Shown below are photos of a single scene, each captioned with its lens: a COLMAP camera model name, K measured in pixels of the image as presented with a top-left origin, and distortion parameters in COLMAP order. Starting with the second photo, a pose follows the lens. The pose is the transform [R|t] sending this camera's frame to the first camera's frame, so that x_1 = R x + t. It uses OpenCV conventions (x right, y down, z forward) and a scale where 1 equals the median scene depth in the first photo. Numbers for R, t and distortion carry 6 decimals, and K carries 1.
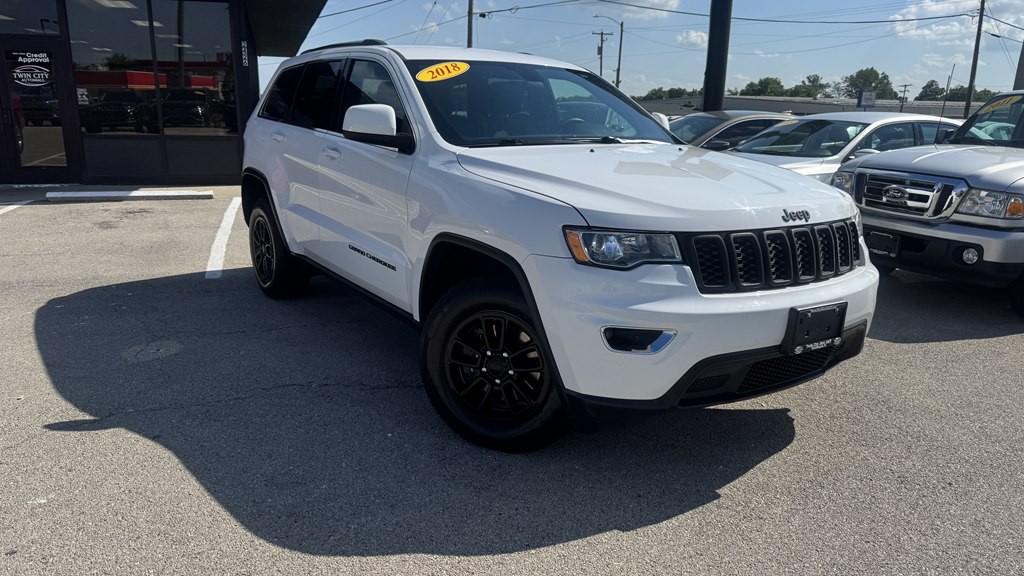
lens RADIAL K [[712.2, 0, 515.0], [0, 712.2, 296.3], [0, 0, 1]] dist [0.122791, -0.190030]
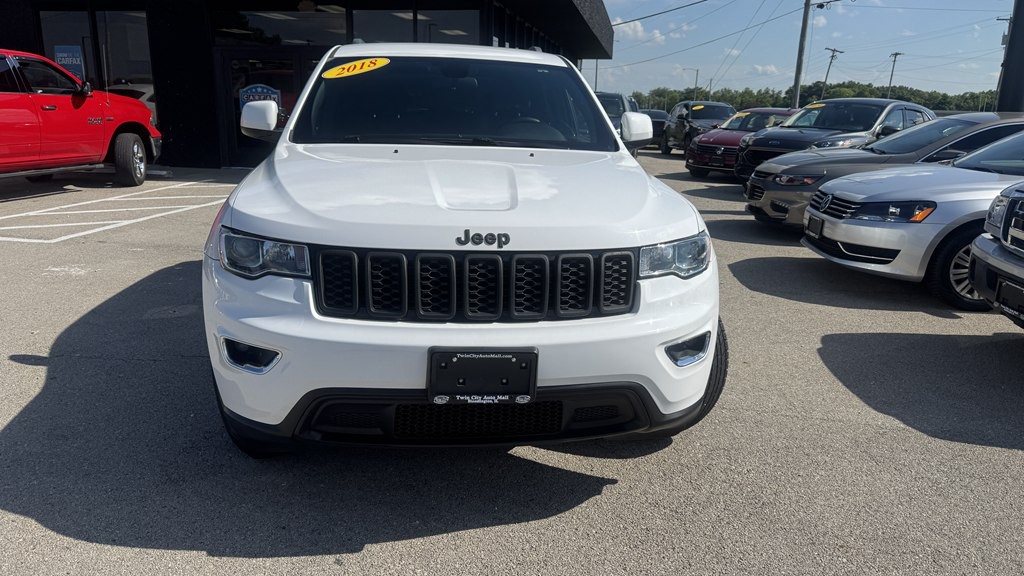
lens RADIAL K [[733.3, 0, 520.2], [0, 733.3, 294.1], [0, 0, 1]] dist [0.050019, -0.066137]
pose [[0.890395, 0.119379, -0.439256, 0.572849], [-0.123054, 0.992194, 0.020218, -0.050940], [0.438240, 0.036050, 0.898135, 0.195149]]
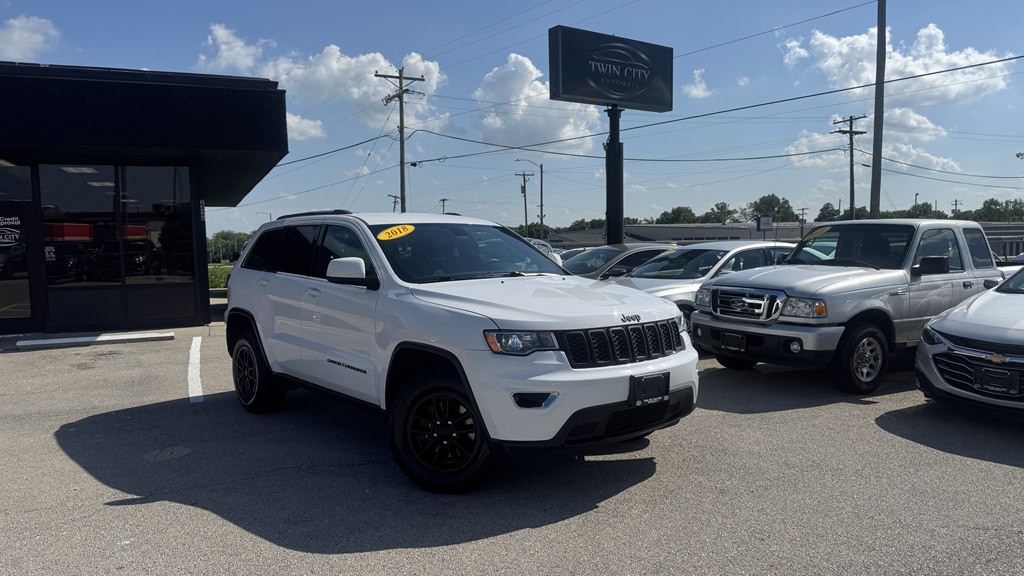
lens RADIAL K [[712.2, 0, 515.0], [0, 712.2, 296.3], [0, 0, 1]] dist [0.122791, -0.190030]
pose [[0.994766, -0.046728, 0.090872, -0.001300], [0.062088, 0.982727, -0.174334, 0.069620], [-0.081156, 0.179063, 0.980485, -0.367006]]
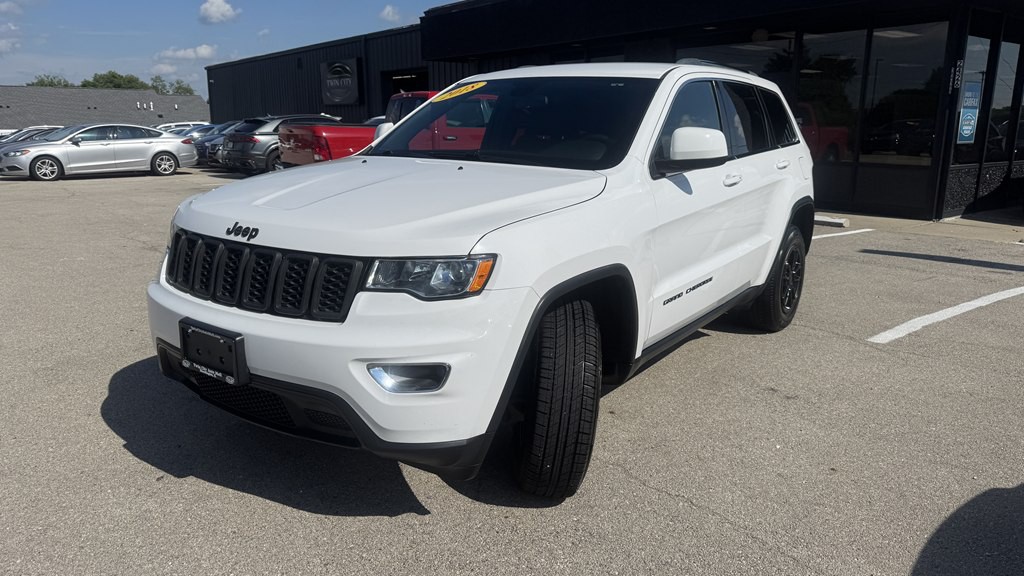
lens RADIAL K [[733.3, 0, 520.2], [0, 733.3, 294.1], [0, 0, 1]] dist [0.050019, -0.066137]
pose [[0.344586, 0.196306, -0.918000, 0.990028], [-0.241919, 0.963432, 0.115213, -0.163018], [0.907048, 0.182381, 0.379475, 0.701975]]
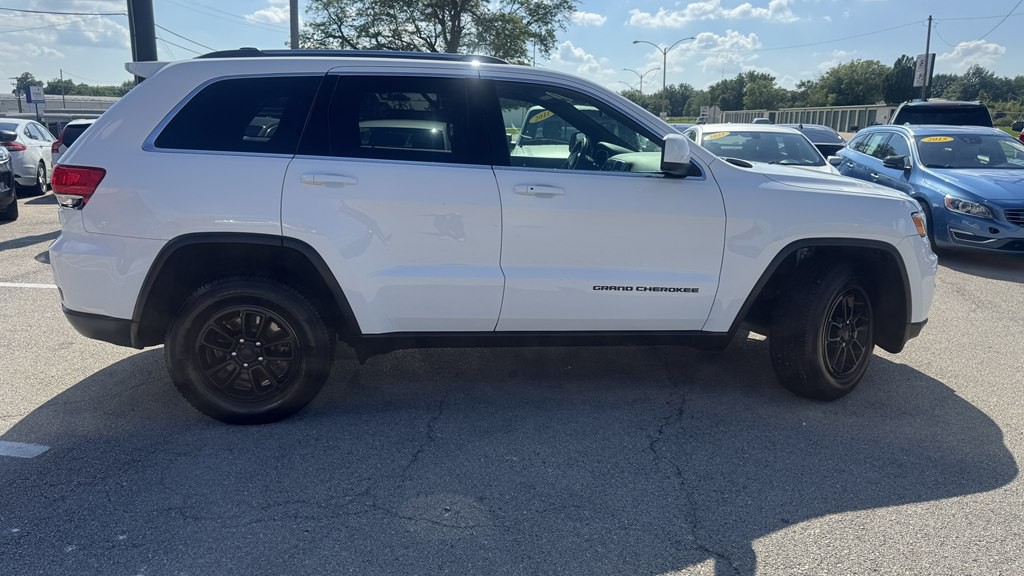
lens RADIAL K [[733.3, 0, 520.2], [0, 733.3, 294.1], [0, 0, 1]] dist [0.050019, -0.066137]
pose [[0.440316, -0.214626, 0.871813, -1.092935], [0.214002, 0.968111, 0.130249, -0.205011], [-0.871966, 0.129219, 0.472205, 0.668690]]
